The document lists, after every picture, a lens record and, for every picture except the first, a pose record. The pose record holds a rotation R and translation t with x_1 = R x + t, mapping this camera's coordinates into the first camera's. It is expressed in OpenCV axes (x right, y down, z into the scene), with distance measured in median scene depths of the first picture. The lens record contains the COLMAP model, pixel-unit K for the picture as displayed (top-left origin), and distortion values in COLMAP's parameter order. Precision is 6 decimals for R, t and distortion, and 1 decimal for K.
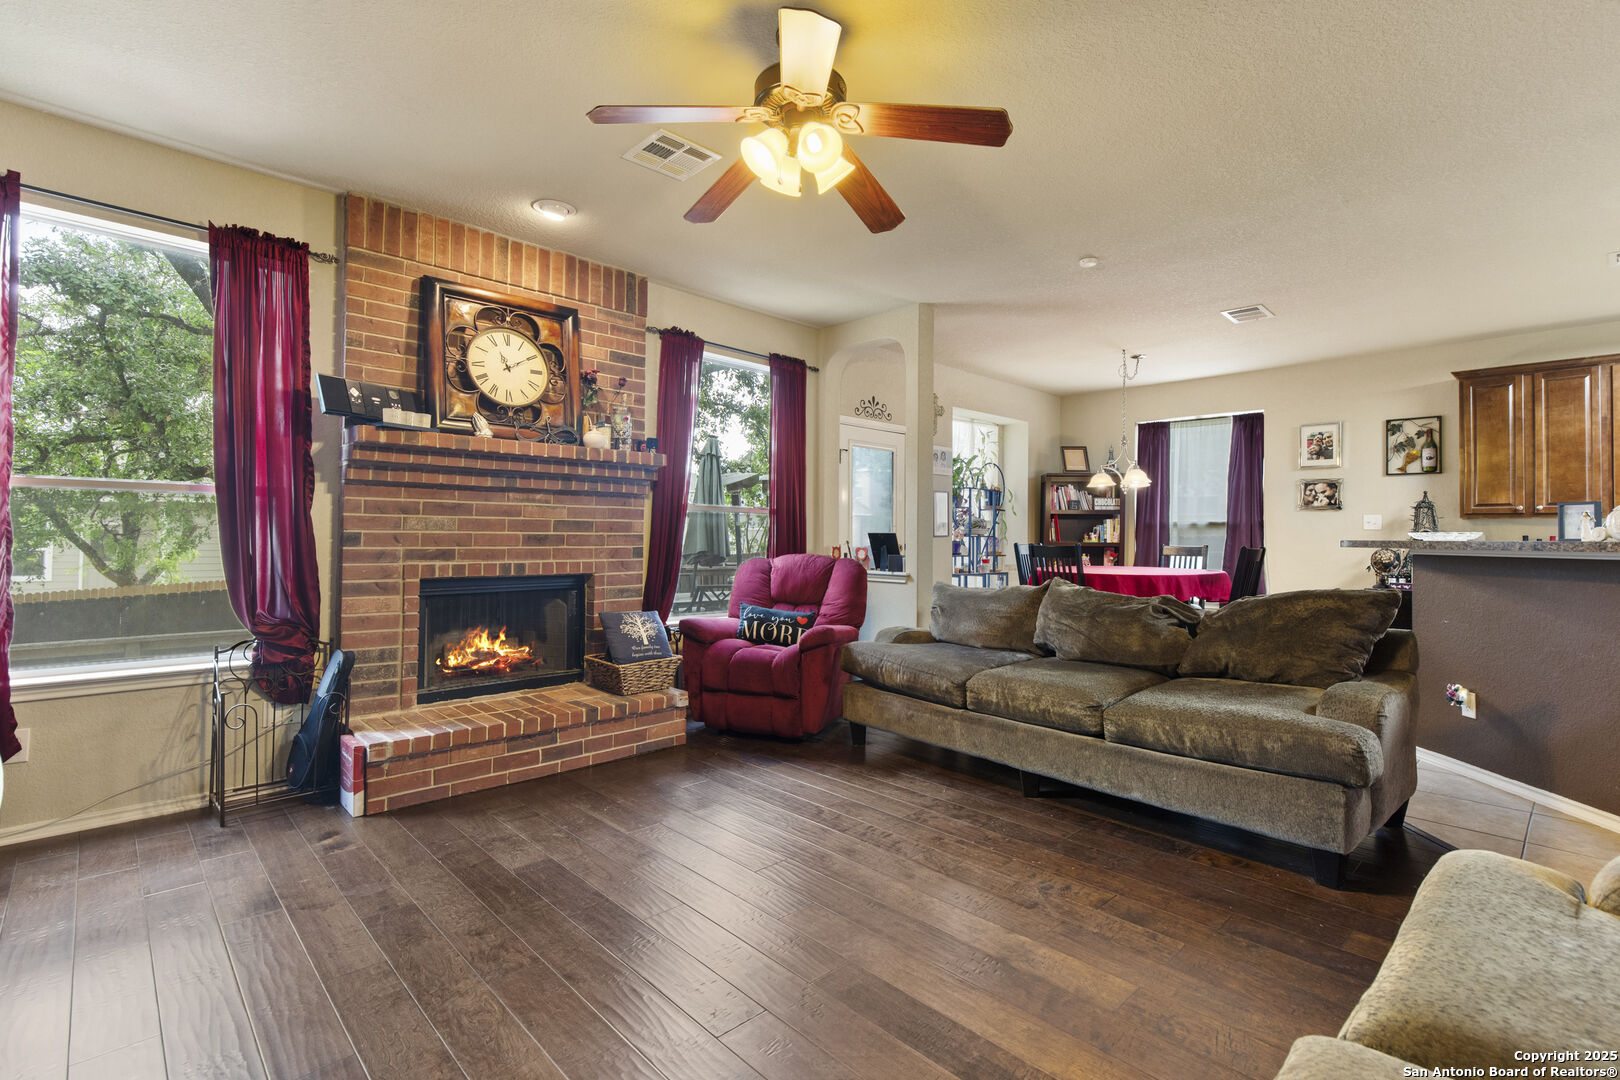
lens RADIAL K [[735.9, 0, 793.0], [0, 735.9, 512.8], [0, 0, 1]] dist [0.005061, -0.000523]
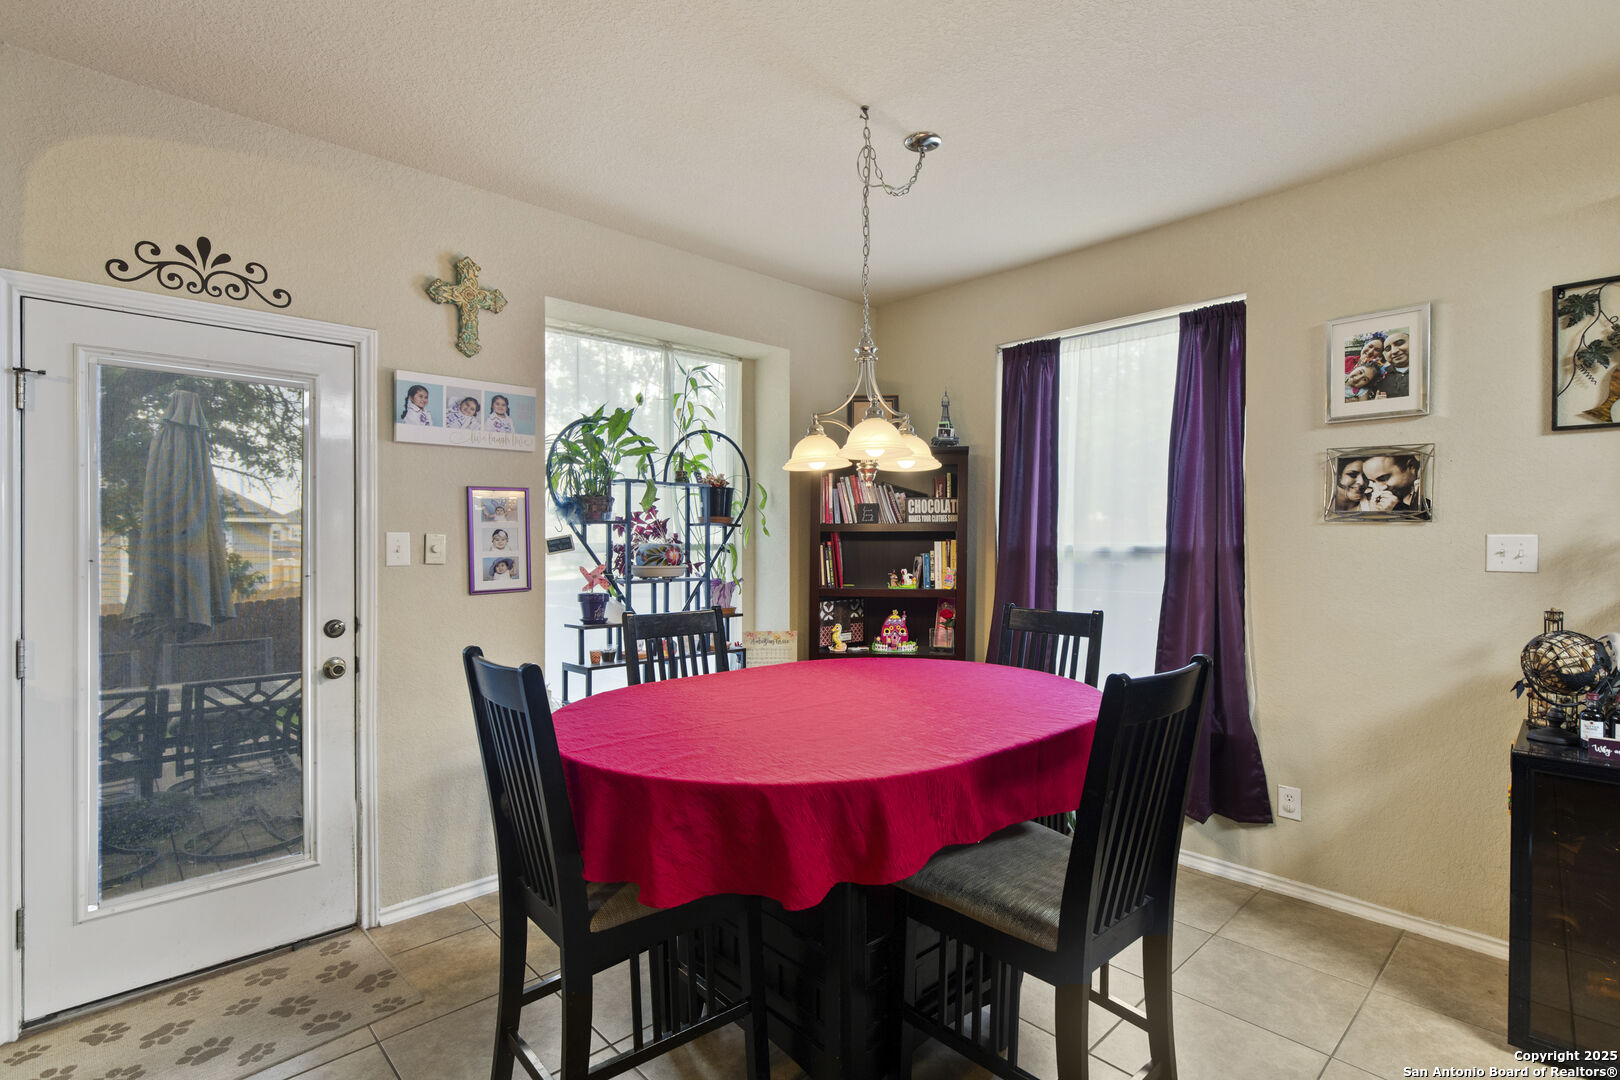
lens RADIAL K [[768.4, 0, 798.0], [0, 768.4, 537.4], [0, 0, 1]] dist [0.002536, -0.001621]
pose [[0.999870, -0.012963, 0.009550, 0.407662], [0.012689, 0.999519, 0.028302, -0.011786], [-0.009912, -0.028177, 0.999554, 0.603266]]
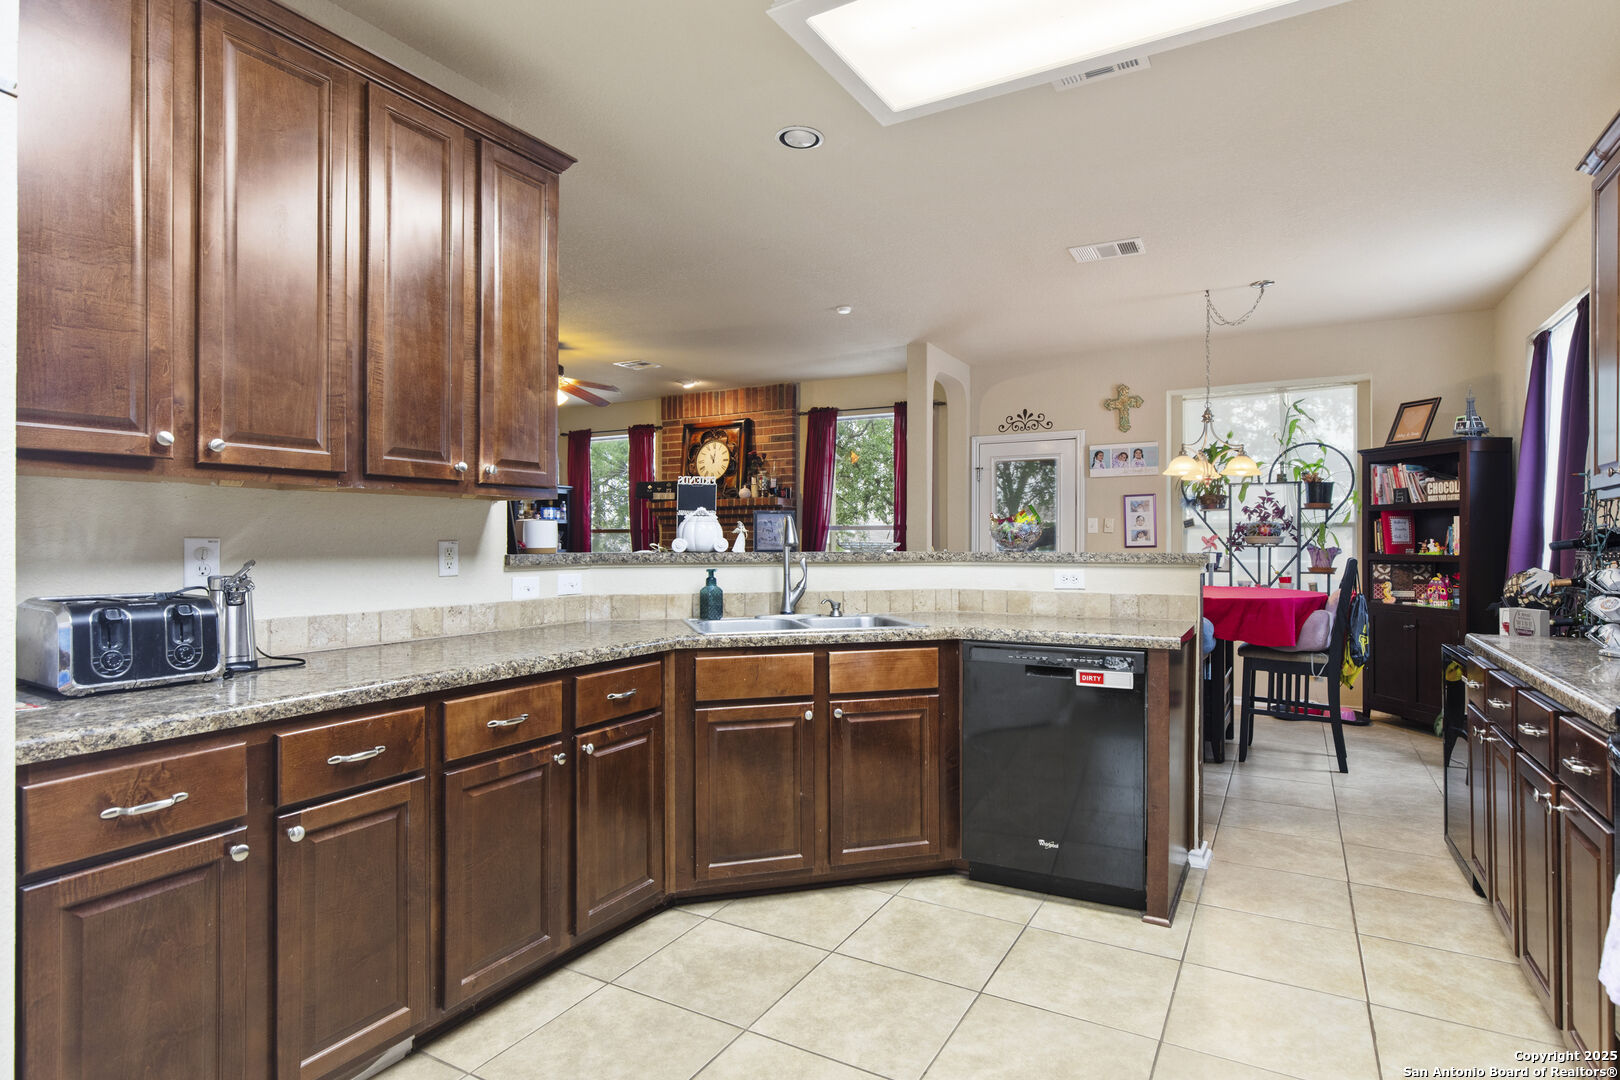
lens RADIAL K [[841.5, 0, 827.5], [0, 841.5, 538.0], [0, 0, 1]] dist [-0.001867, -0.001599]
pose [[0.310997, -0.015789, -0.950280, 1.128443], [0.034933, 0.999376, -0.005172, 0.015079], [0.949769, -0.031588, 0.311355, 0.380673]]
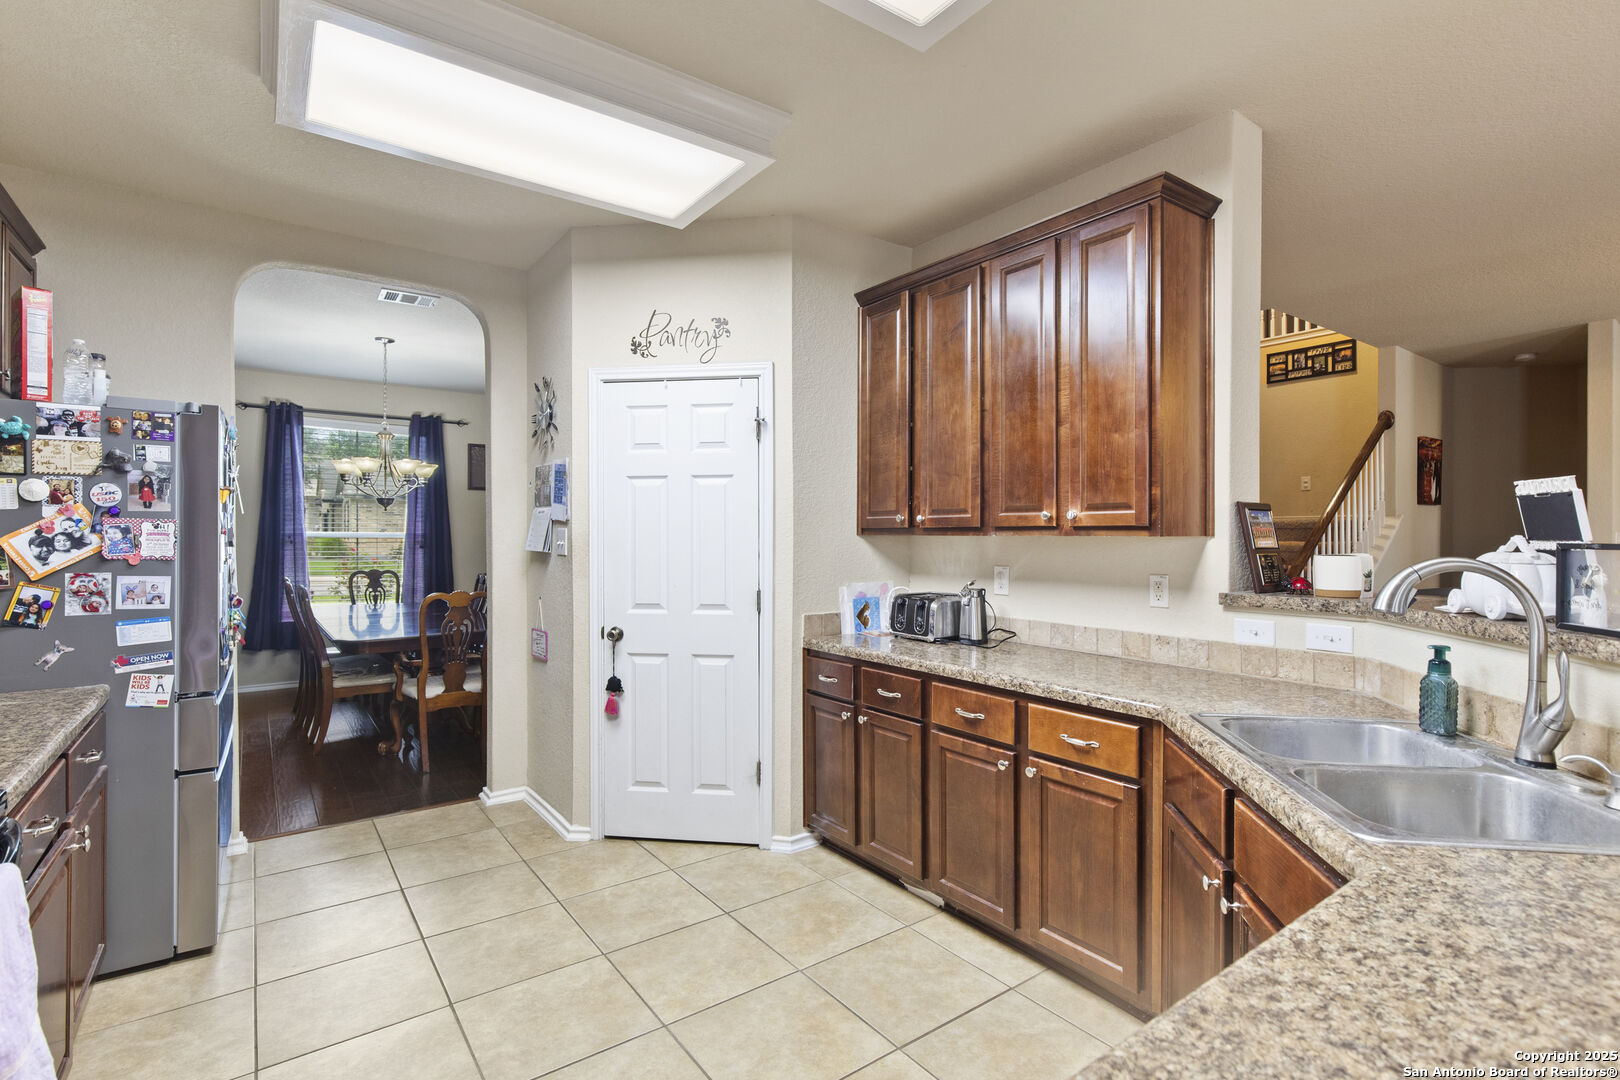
lens RADIAL K [[768.4, 0, 812.9], [0, 768.4, 536.2], [0, 0, 1]] dist [0.002536, -0.001621]
pose [[-0.993106, -0.015025, 0.116249, 0.792075], [-0.018471, 0.999420, -0.028625, 0.001369], [-0.115751, -0.030575, -0.992808, 0.789525]]
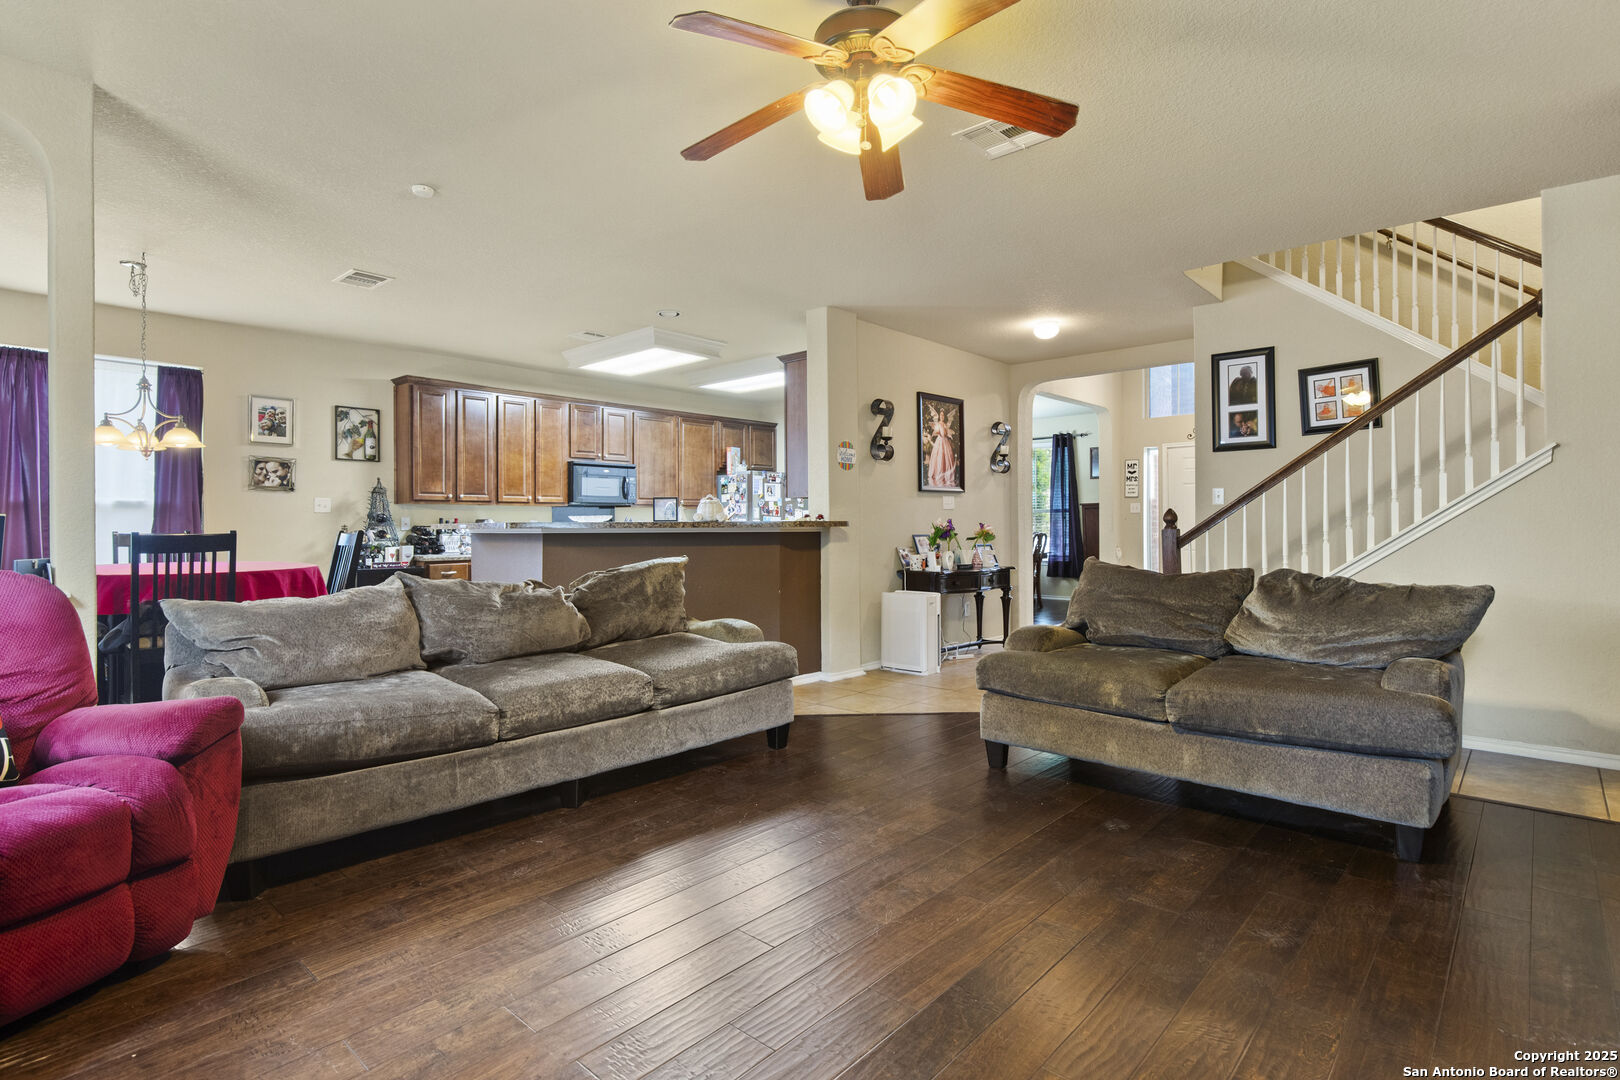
lens RADIAL K [[807.3, 0, 816.6], [0, 807.3, 525.4], [0, 0, 1]] dist [-0.000580, -0.000189]
pose [[-0.087189, -0.012488, 0.996113, -0.374161], [-0.028972, 0.999530, 0.009995, 0.010366], [-0.995770, -0.027988, -0.087510, 0.429373]]
